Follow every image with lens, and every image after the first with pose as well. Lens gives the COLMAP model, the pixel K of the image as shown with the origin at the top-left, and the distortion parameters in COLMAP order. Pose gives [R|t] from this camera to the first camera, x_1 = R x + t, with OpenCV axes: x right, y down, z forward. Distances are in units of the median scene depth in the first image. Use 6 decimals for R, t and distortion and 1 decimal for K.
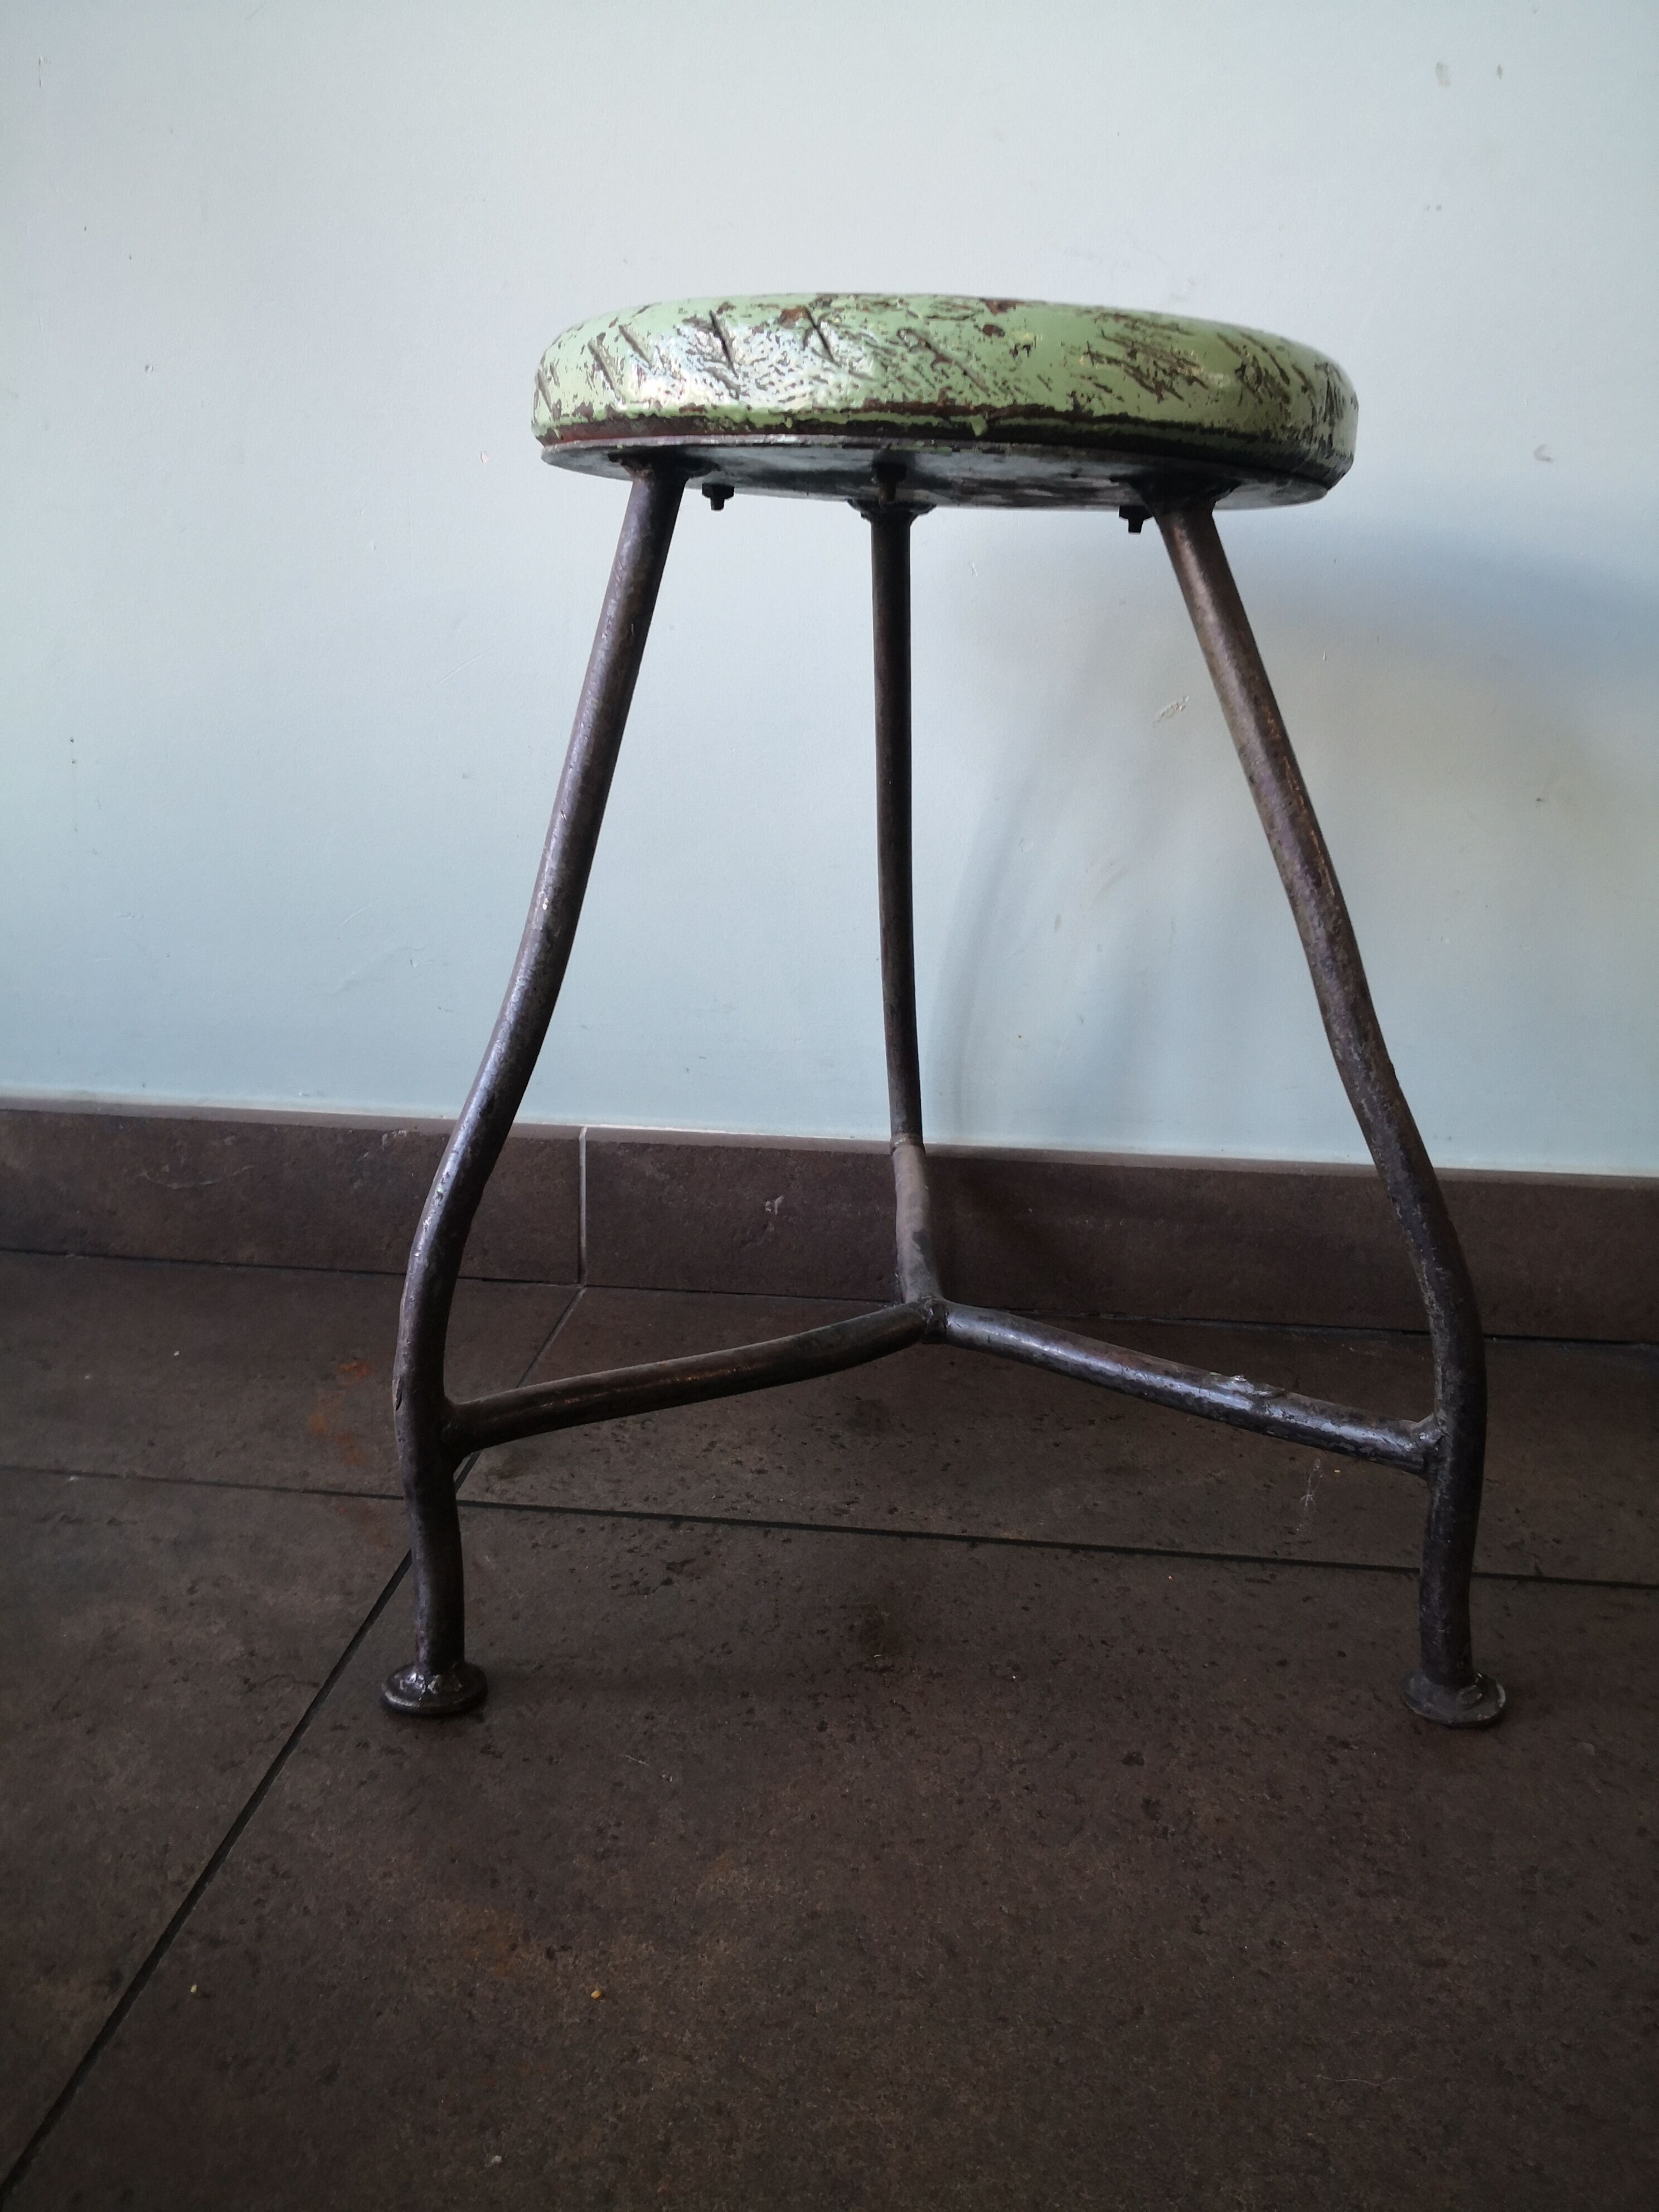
lens RADIAL K [[1791.7, 0, 802.2], [0, 1791.7, 1076.1], [0, 0, 1]] dist [0.003734, -0.029957]
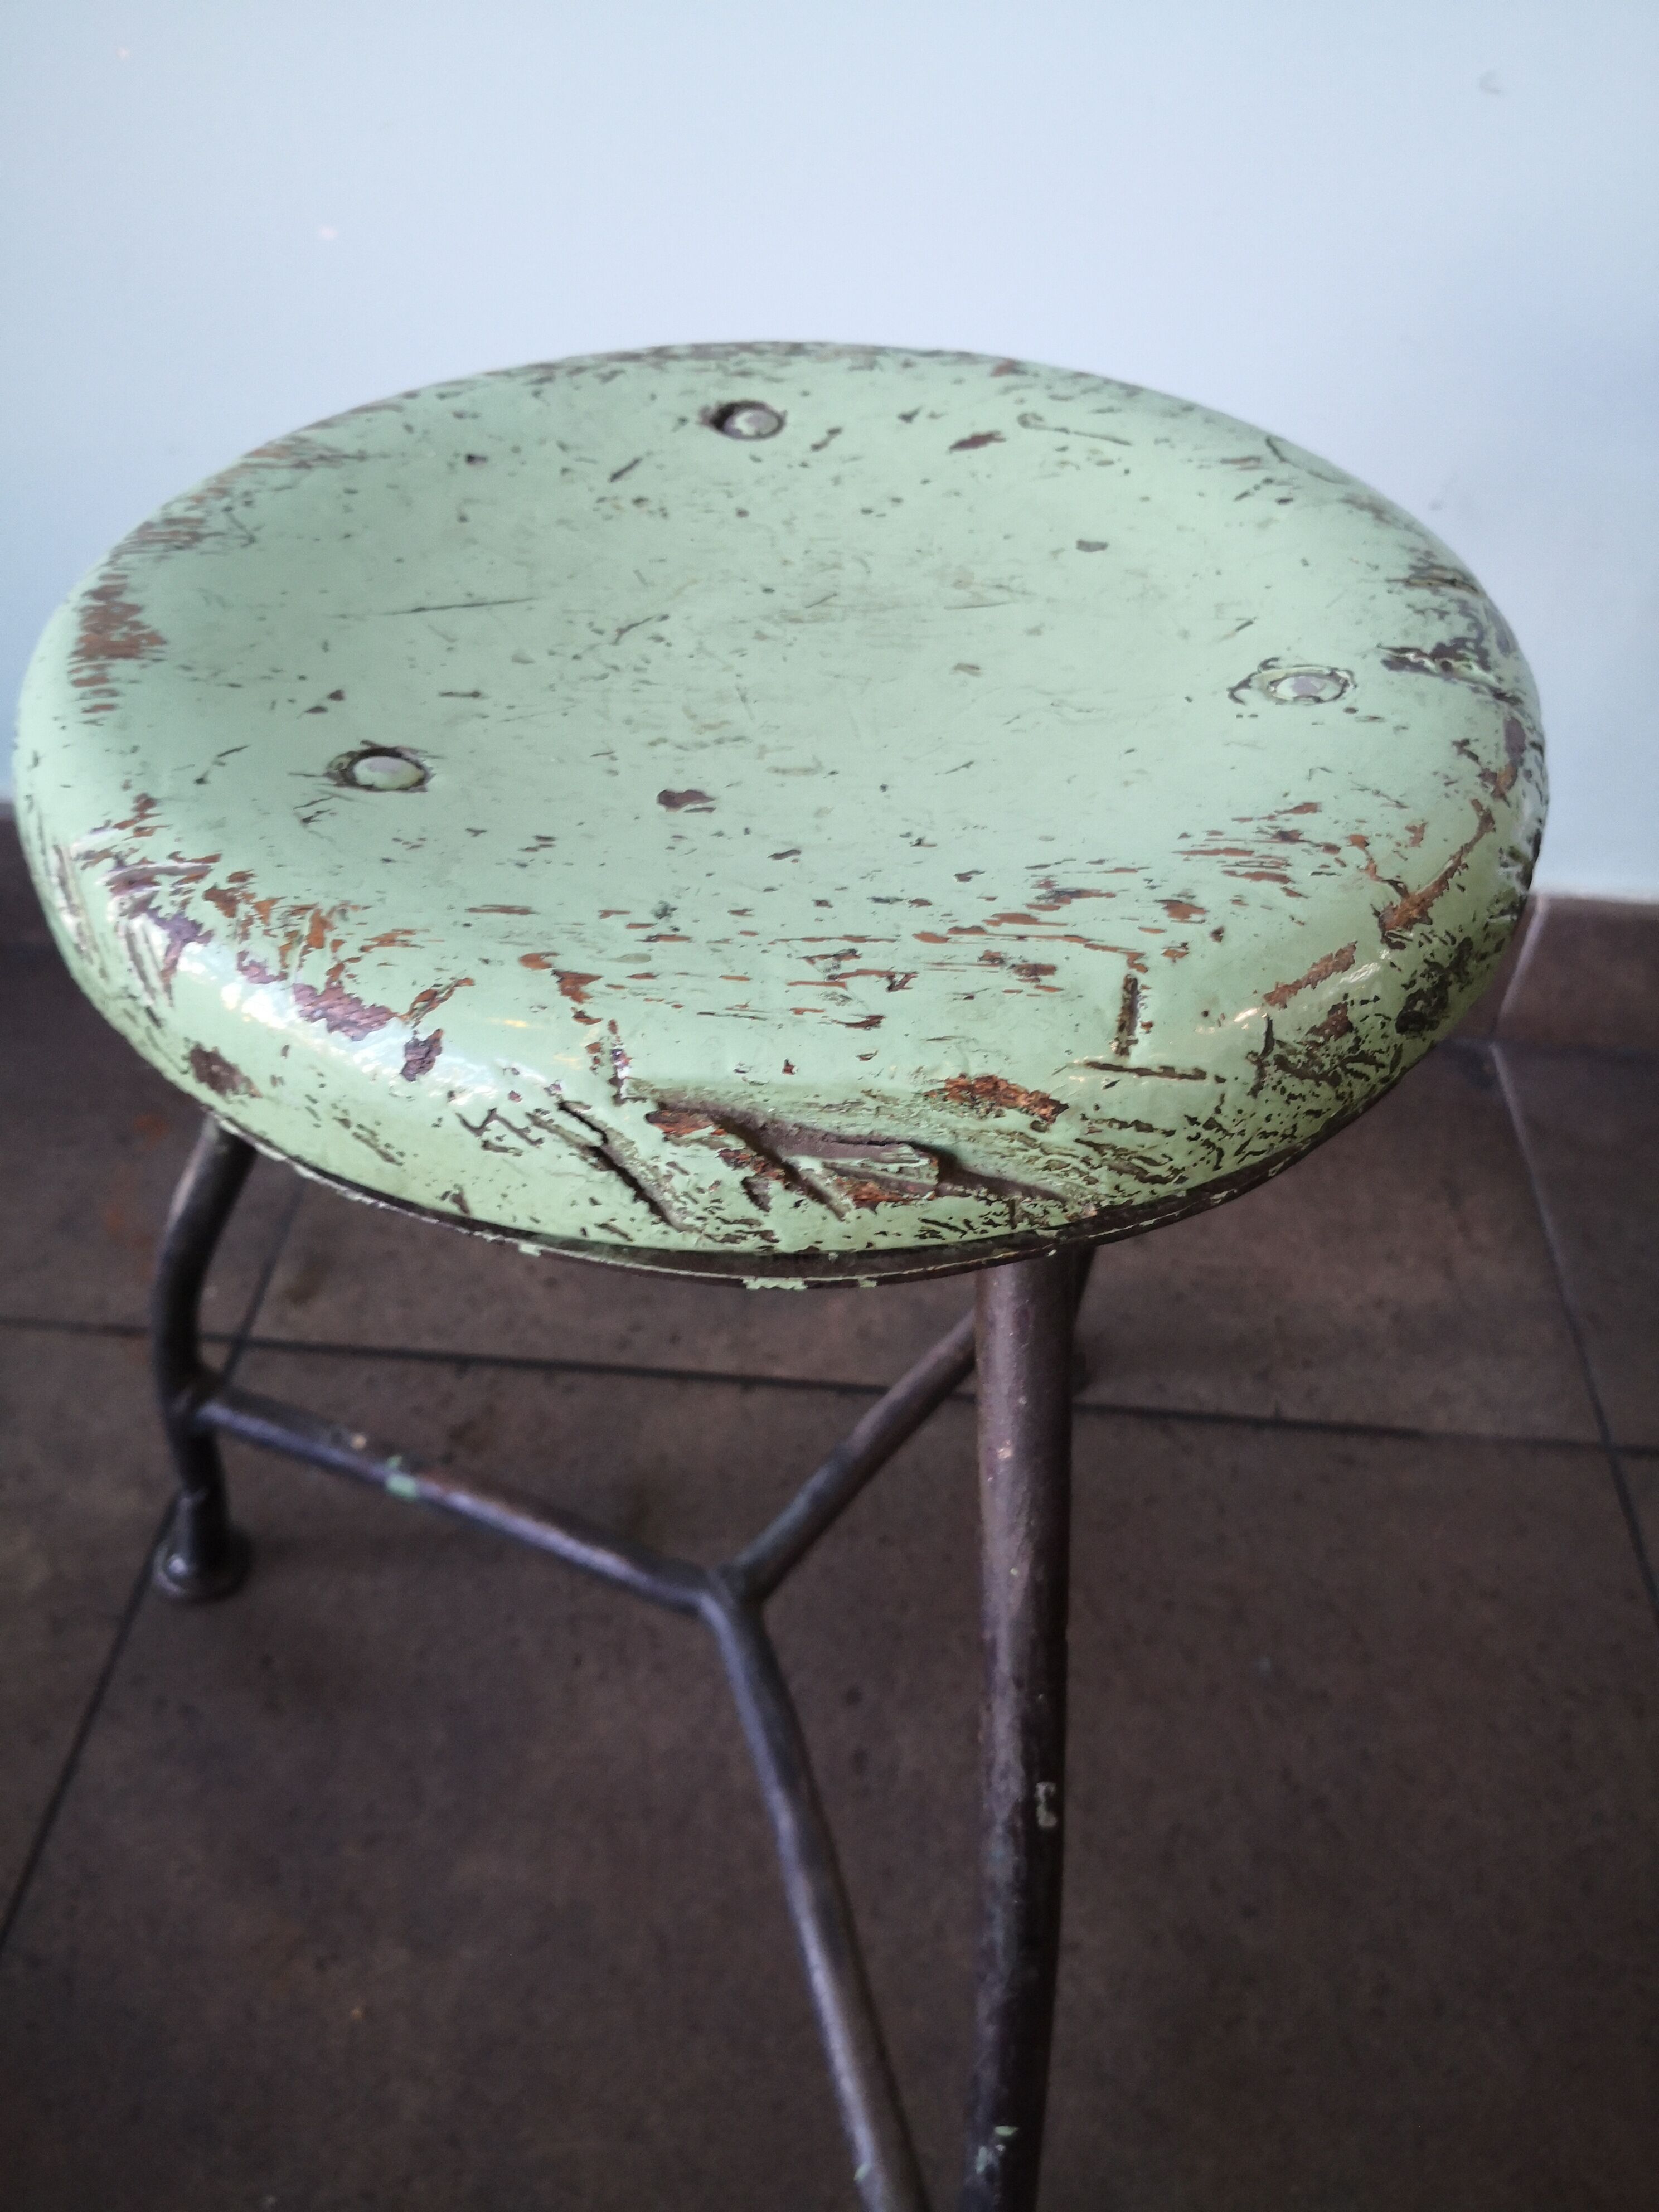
lens RADIAL K [[1791.7, 0, 812.1], [0, 1791.7, 1073.8], [0, 0, 1]] dist [0.003734, -0.029957]
pose [[0.999779, -0.014237, 0.015499, 0.167605], [0.004774, 0.870678, 0.491830, -0.579882], [-0.020497, -0.491647, 0.870553, 0.245816]]
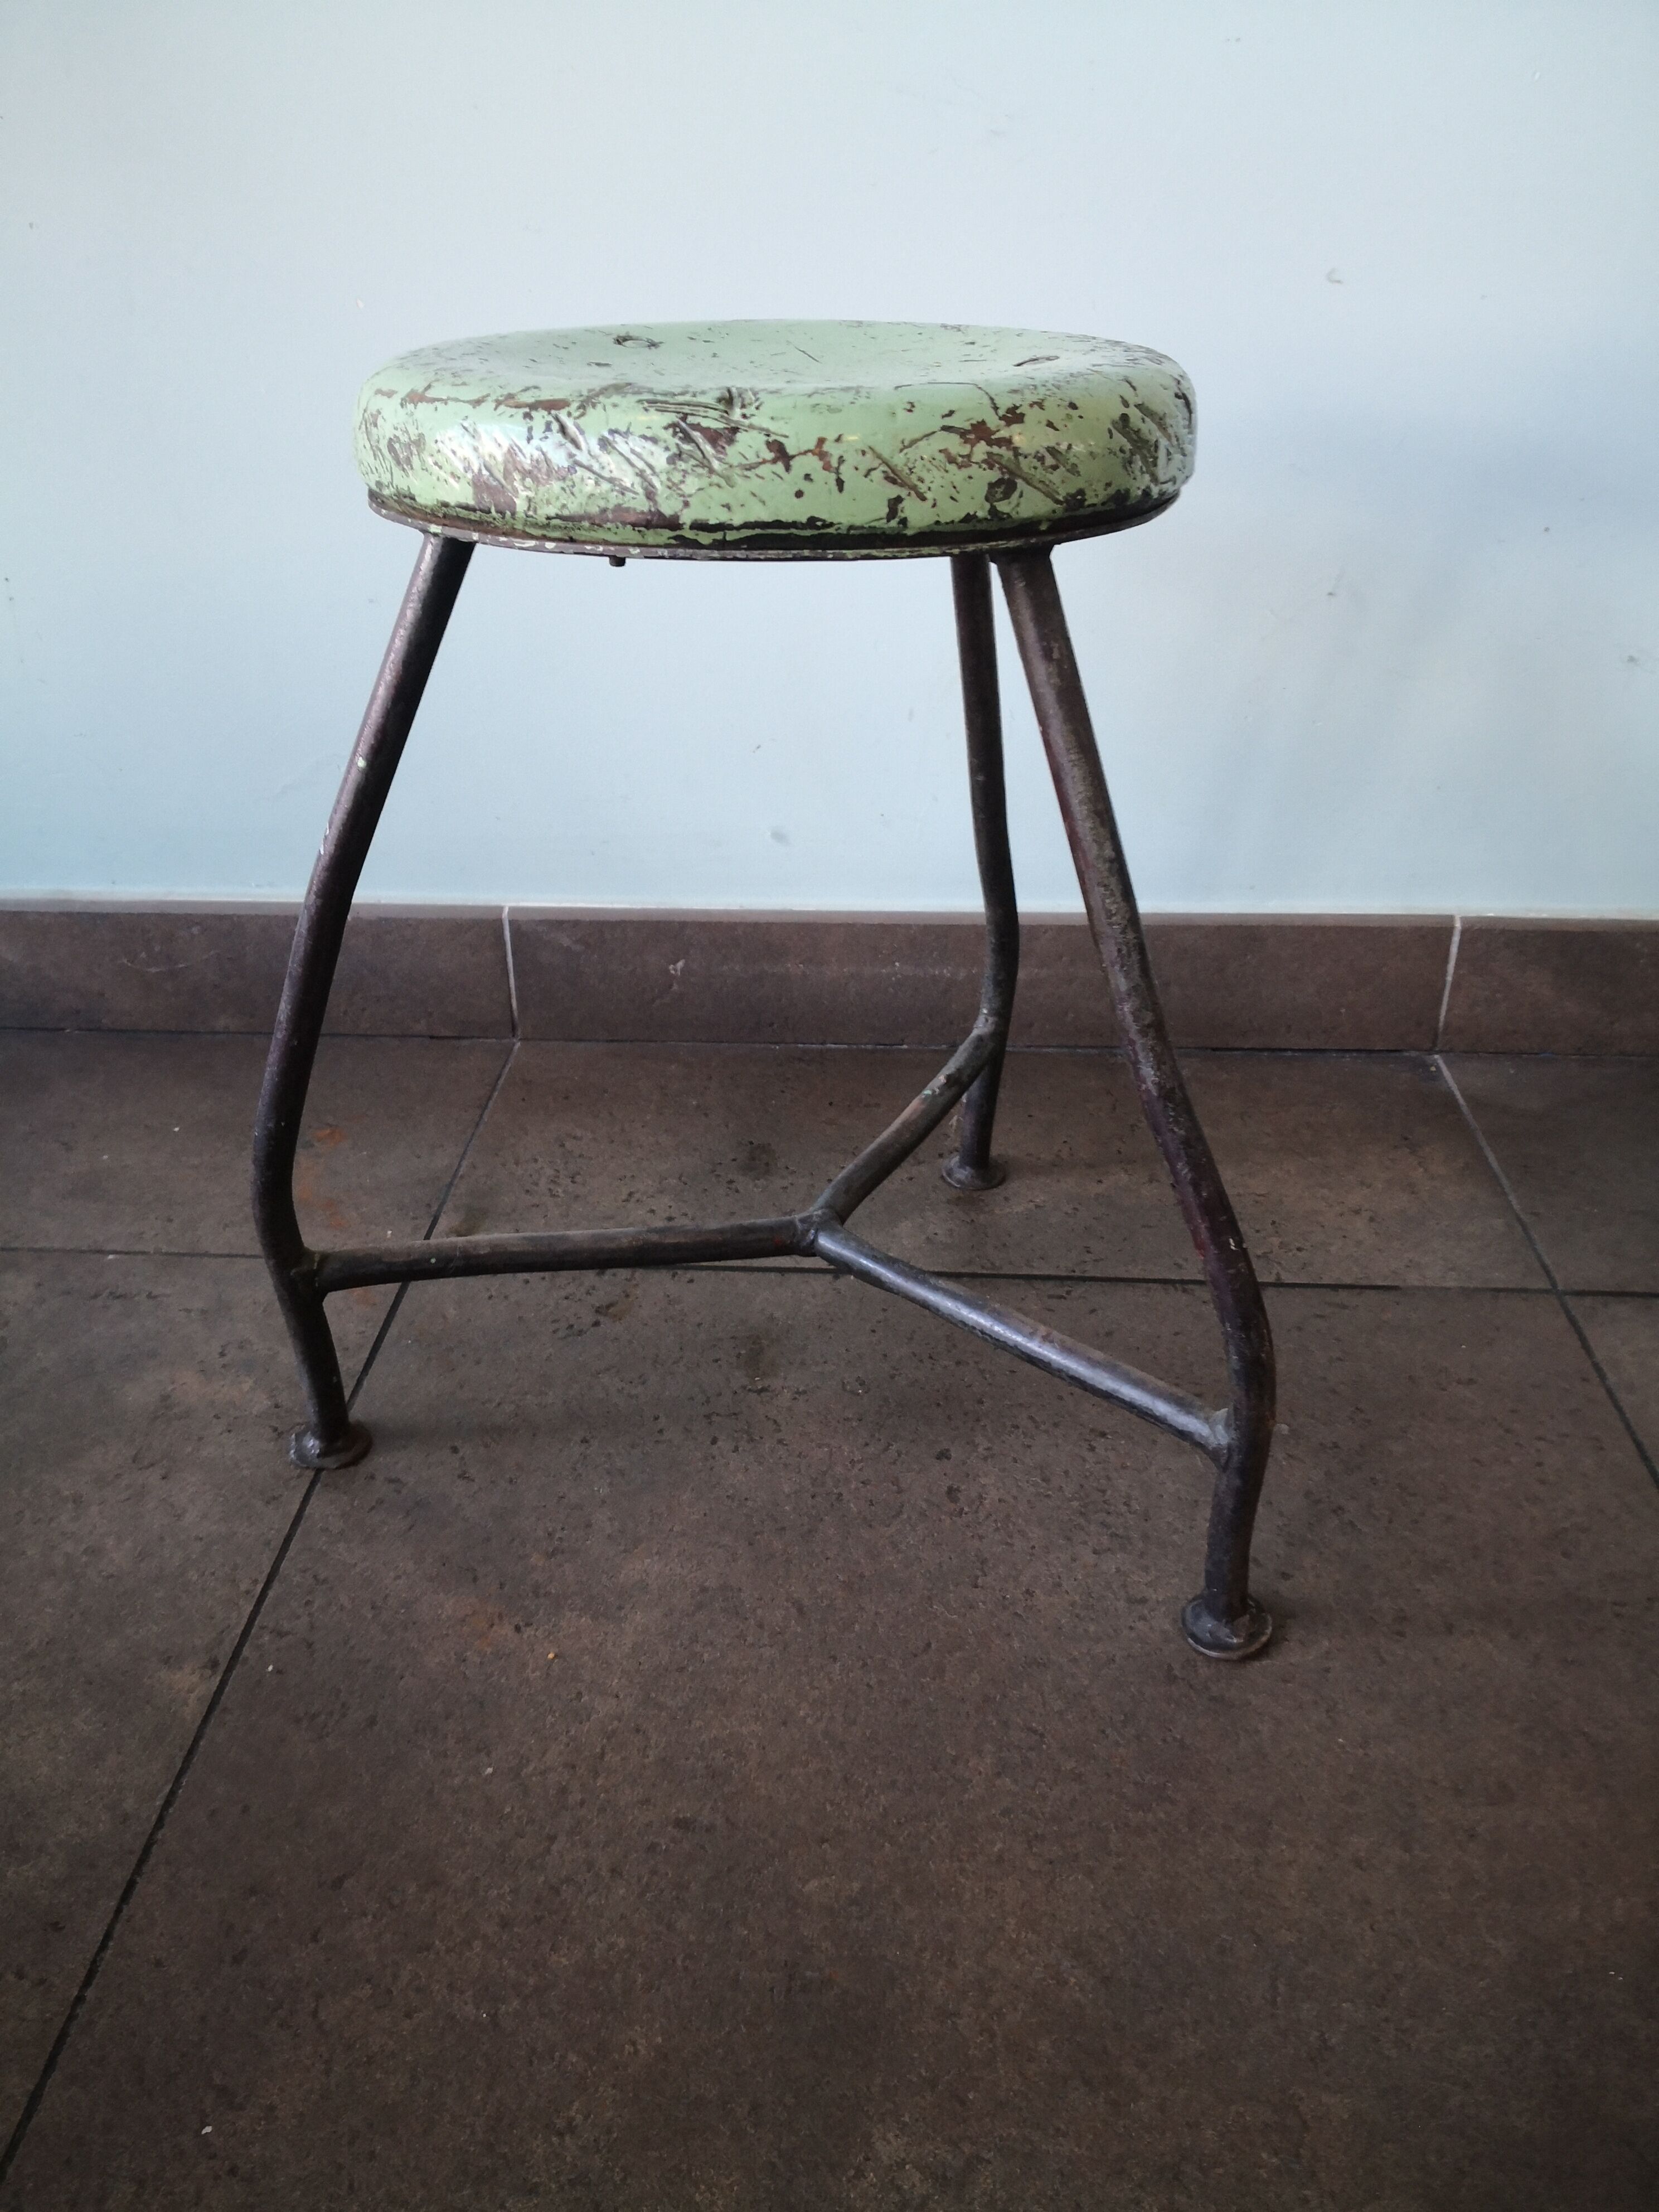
lens RADIAL K [[1791.7, 0, 809.6], [0, 1791.7, 1105.2], [0, 0, 1]] dist [0.003734, -0.029957]
pose [[0.998637, -0.048584, 0.019085, 0.080758], [0.041762, 0.962999, 0.266248, -0.270337], [-0.031314, -0.265088, 0.963716, -0.261365]]
